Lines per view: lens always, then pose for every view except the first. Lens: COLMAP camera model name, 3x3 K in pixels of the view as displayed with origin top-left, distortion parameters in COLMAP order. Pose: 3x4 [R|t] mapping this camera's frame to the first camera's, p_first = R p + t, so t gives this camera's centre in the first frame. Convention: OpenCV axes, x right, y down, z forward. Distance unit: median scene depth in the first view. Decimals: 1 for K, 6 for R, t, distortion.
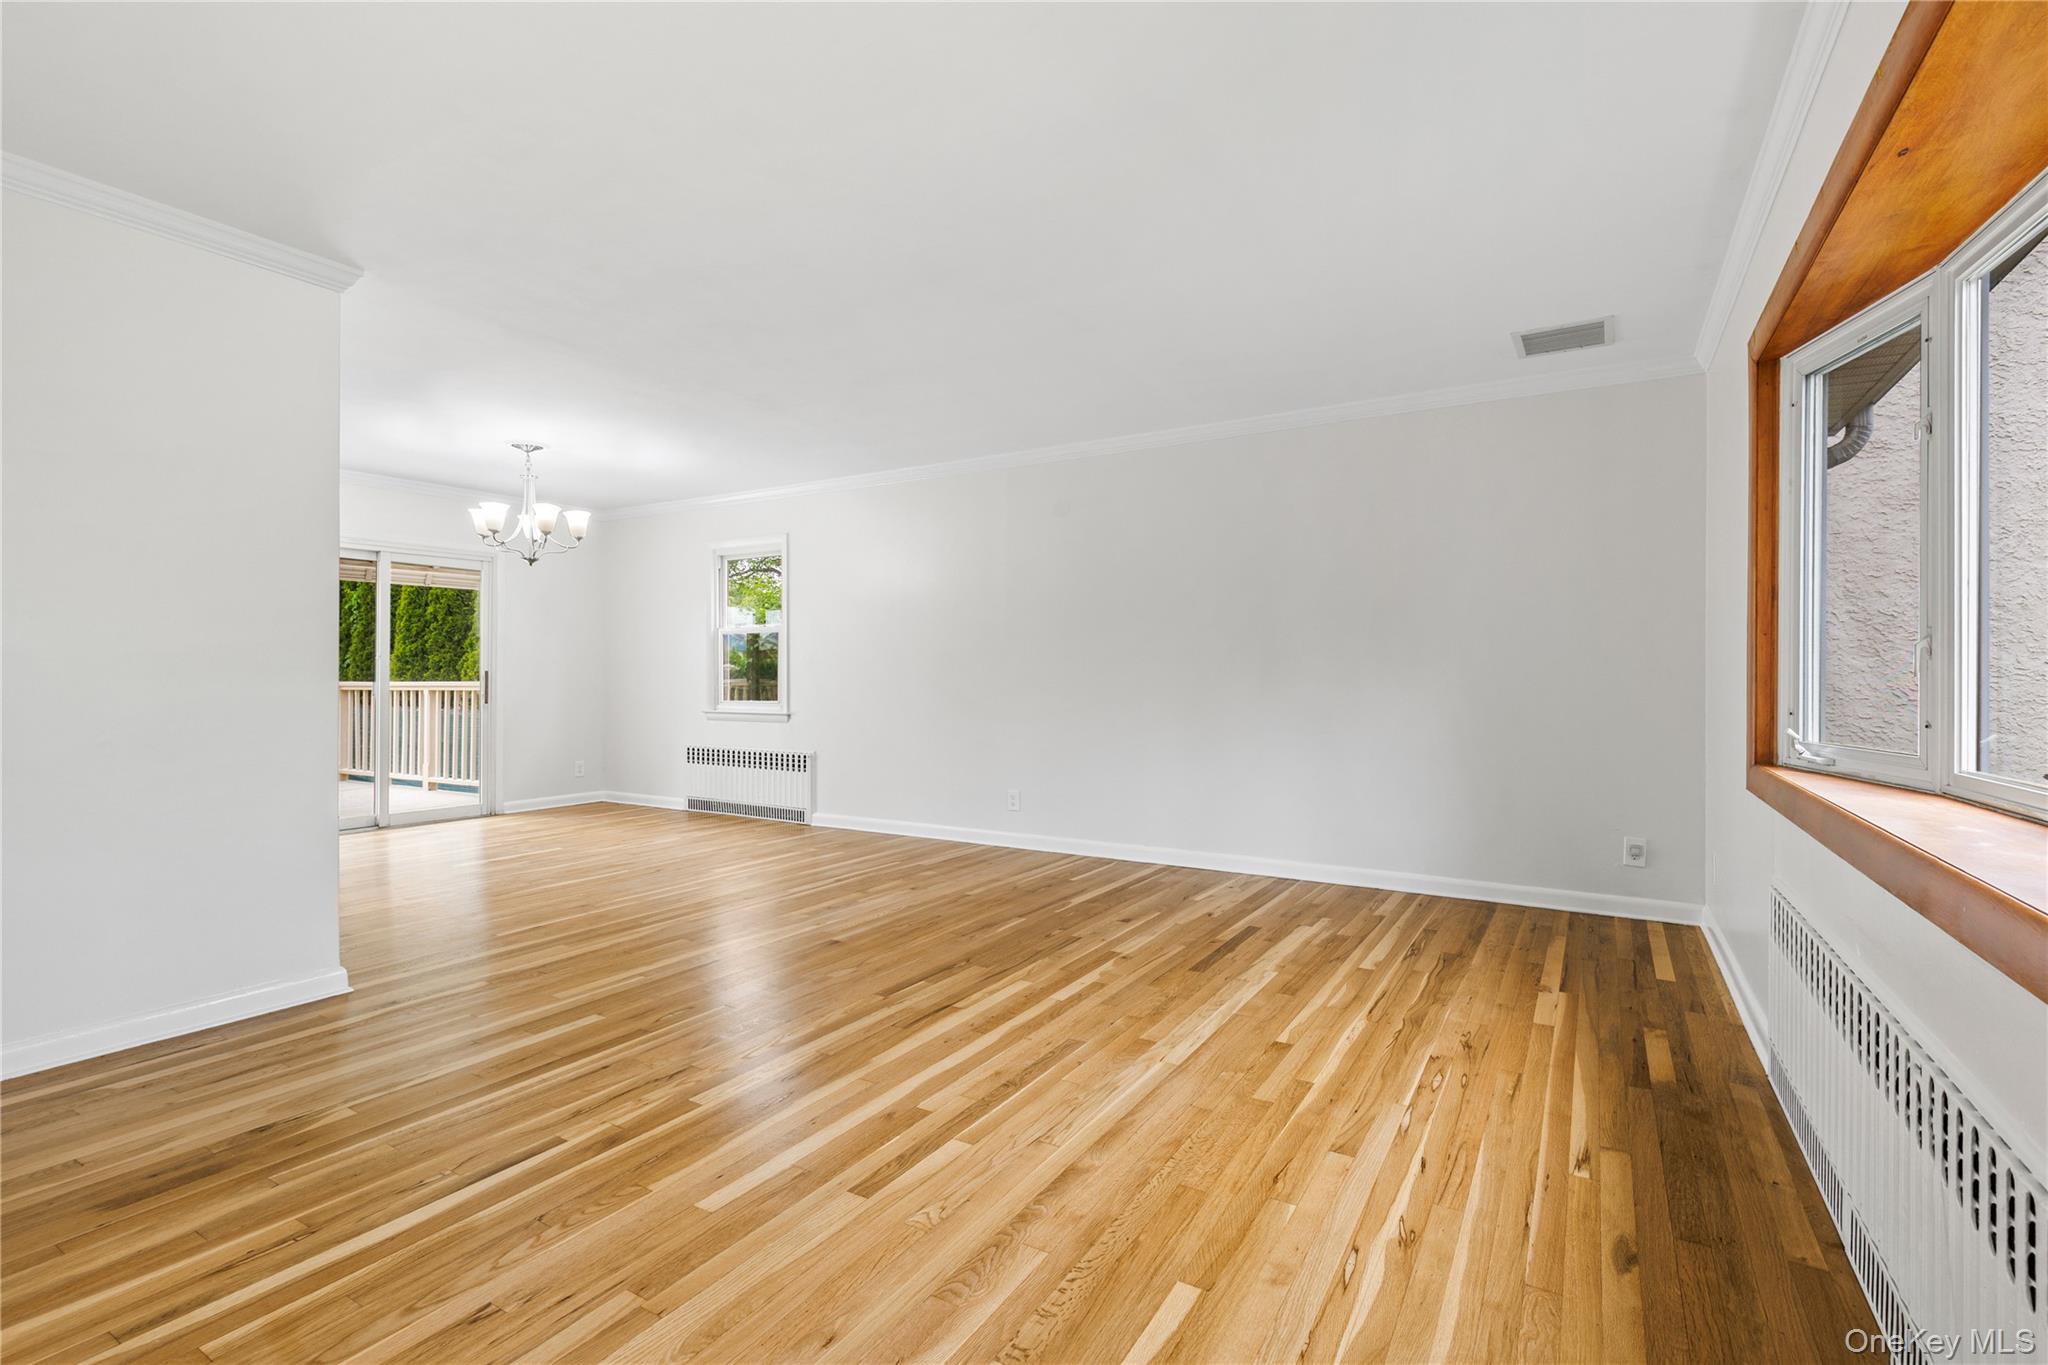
lens RADIAL K [[918.9, 0, 1026.1], [0, 918.9, 671.8], [0, 0, 1]] dist [0.009601, -0.001050]
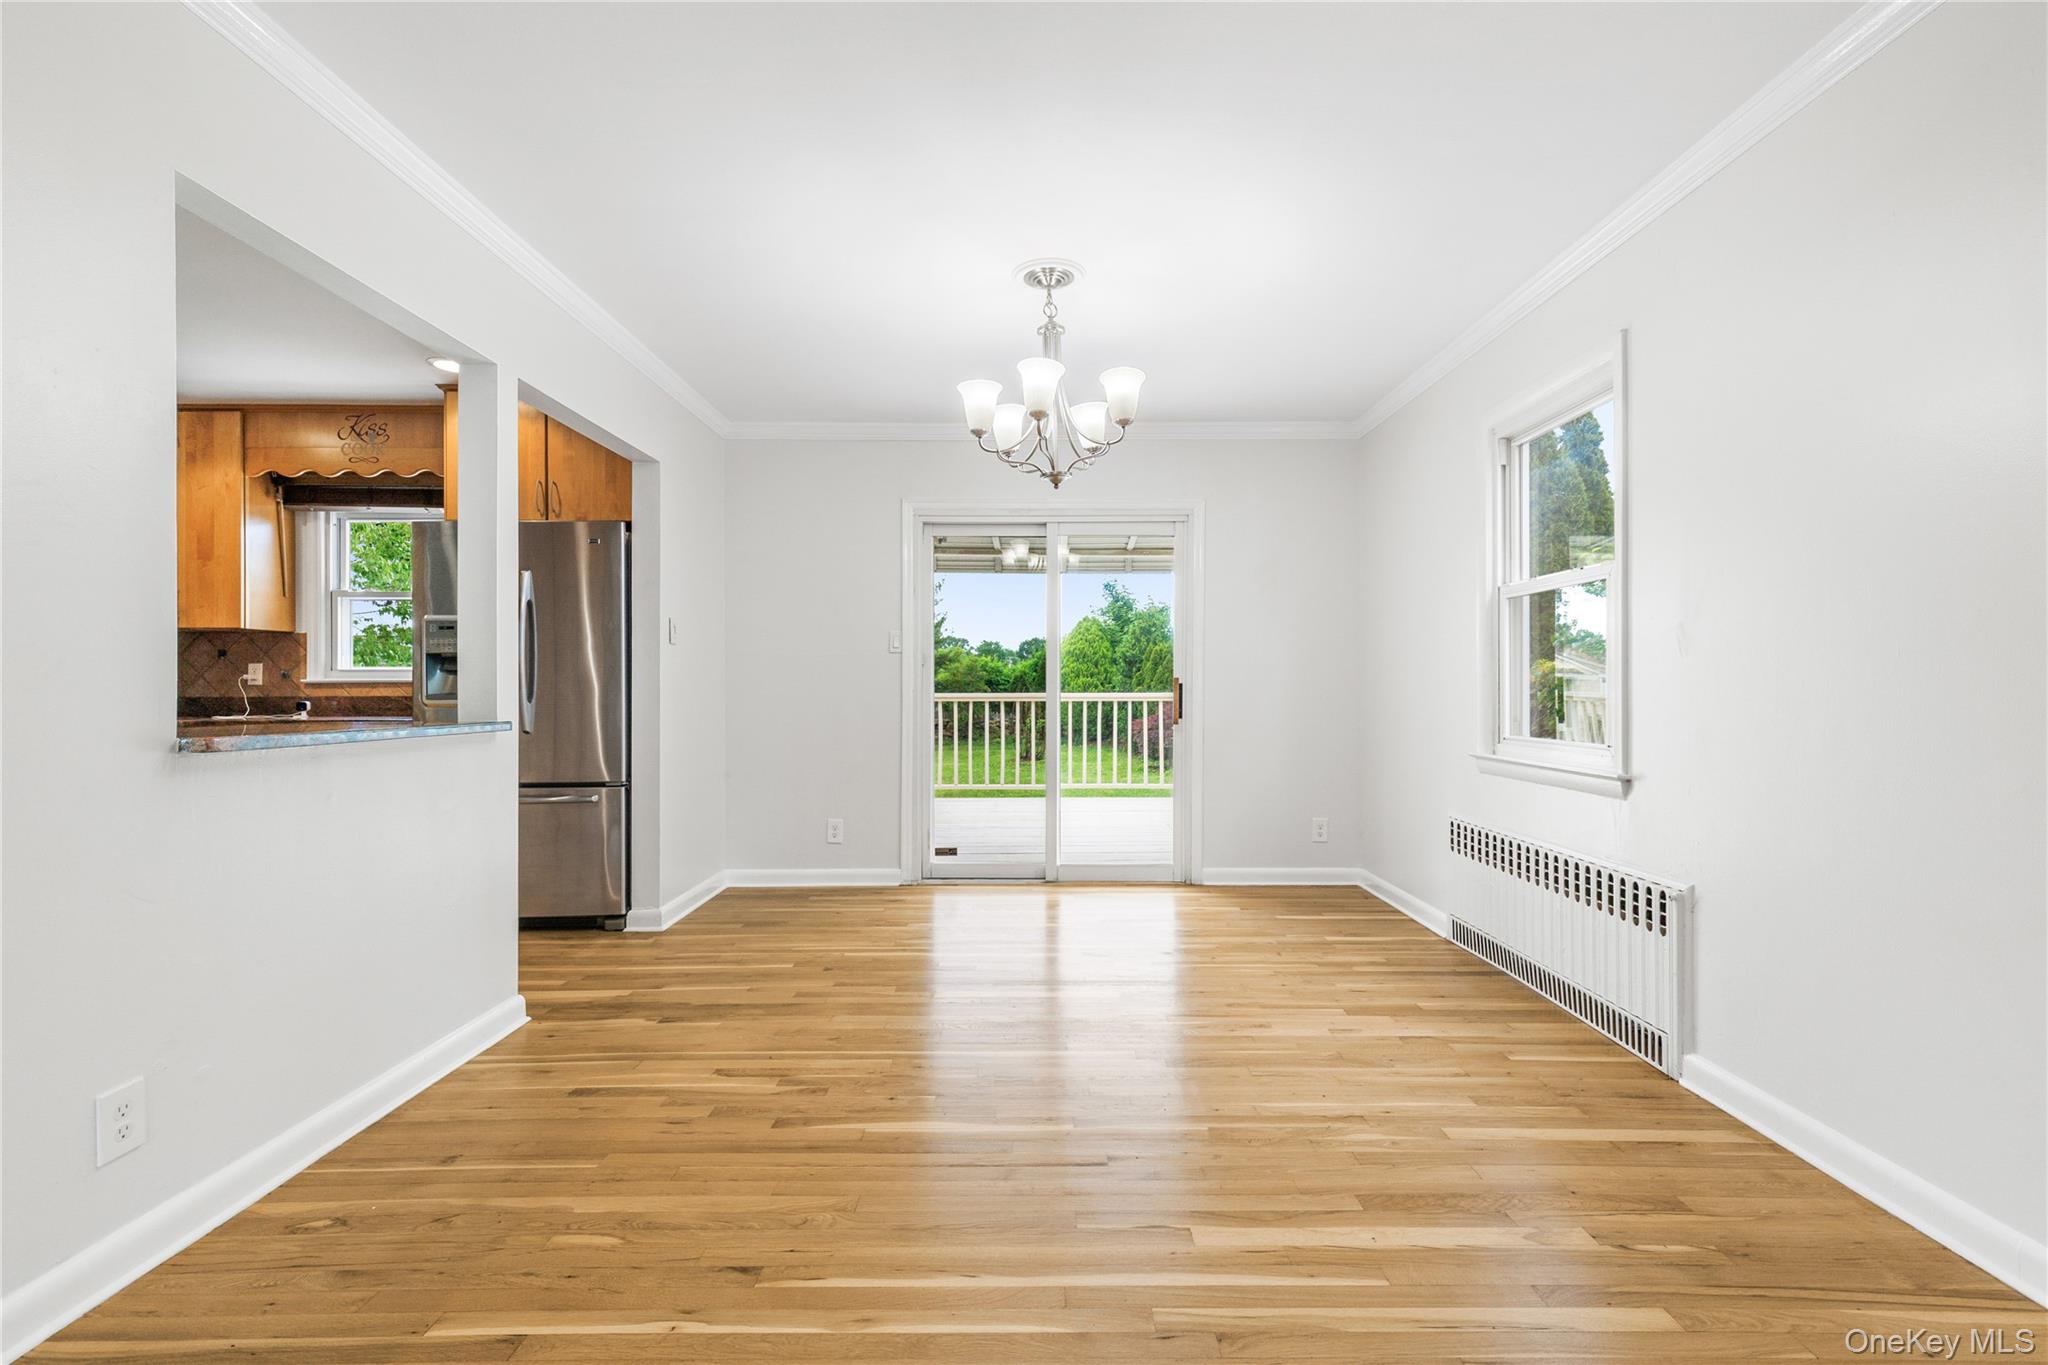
lens RADIAL K [[918.9, 0, 1037.0], [0, 918.9, 682.5], [0, 0, 1]] dist [0.009601, -0.001050]
pose [[0.528132, -0.004531, -0.849150, -0.119910], [0.005227, 0.999984, -0.002084, 0.009272], [0.849146, -0.003338, 0.528148, 1.311271]]
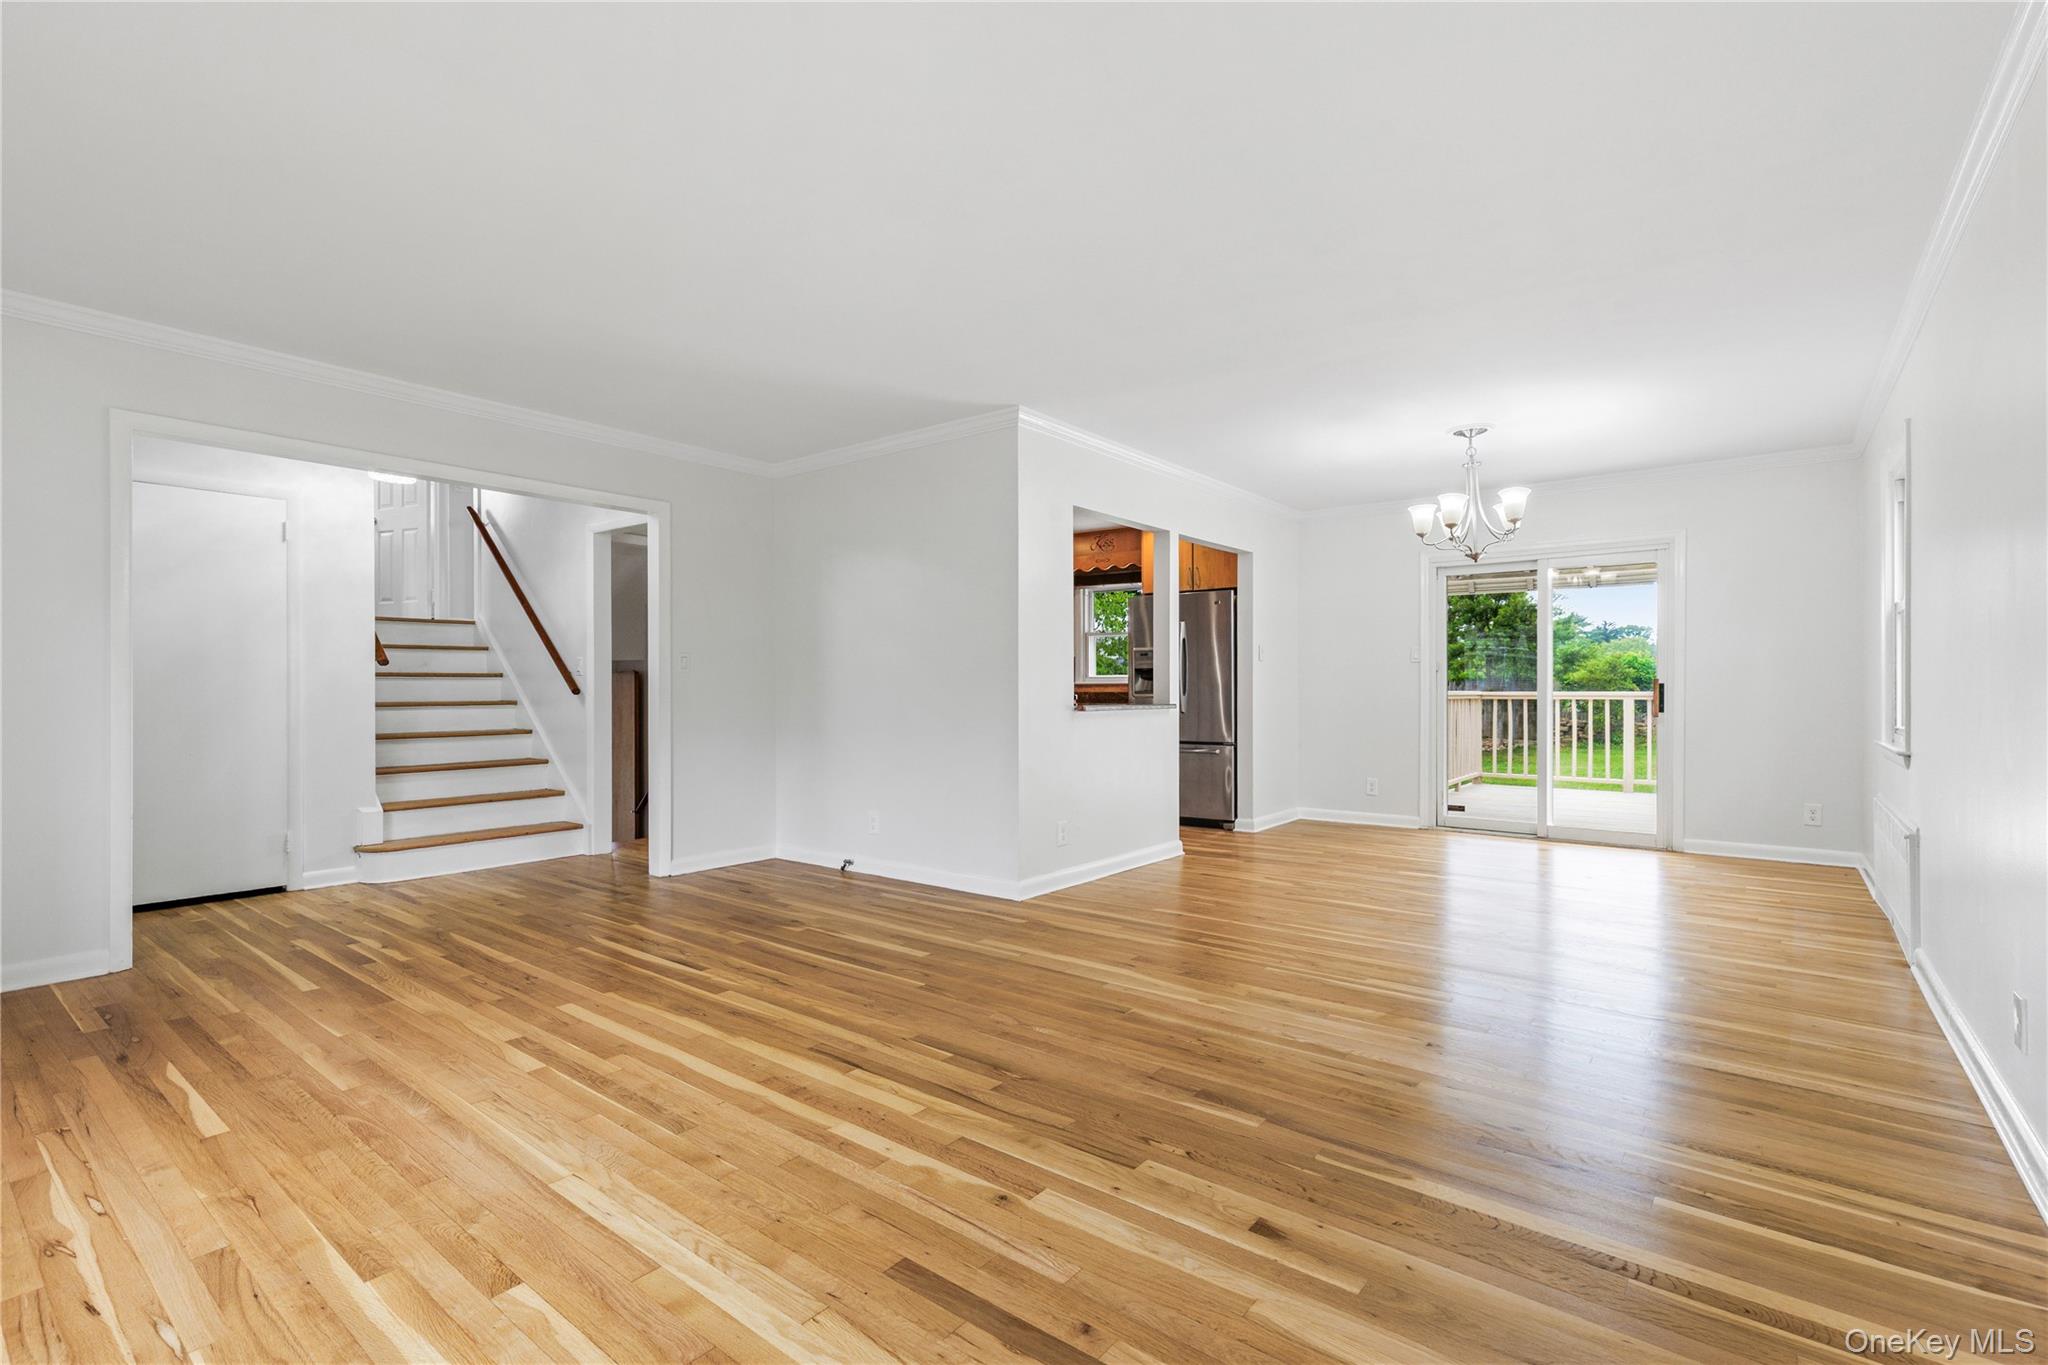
lens RADIAL K [[918.9, 0, 1042.9], [0, 918.9, 694.3], [0, 0, 1]] dist [0.009601, -0.001050]
pose [[-0.101086, 0.007949, -0.994846, 0.759677], [0.006921, 0.999950, 0.007287, 0.008292], [0.994854, -0.006149, -0.101136, 1.268700]]
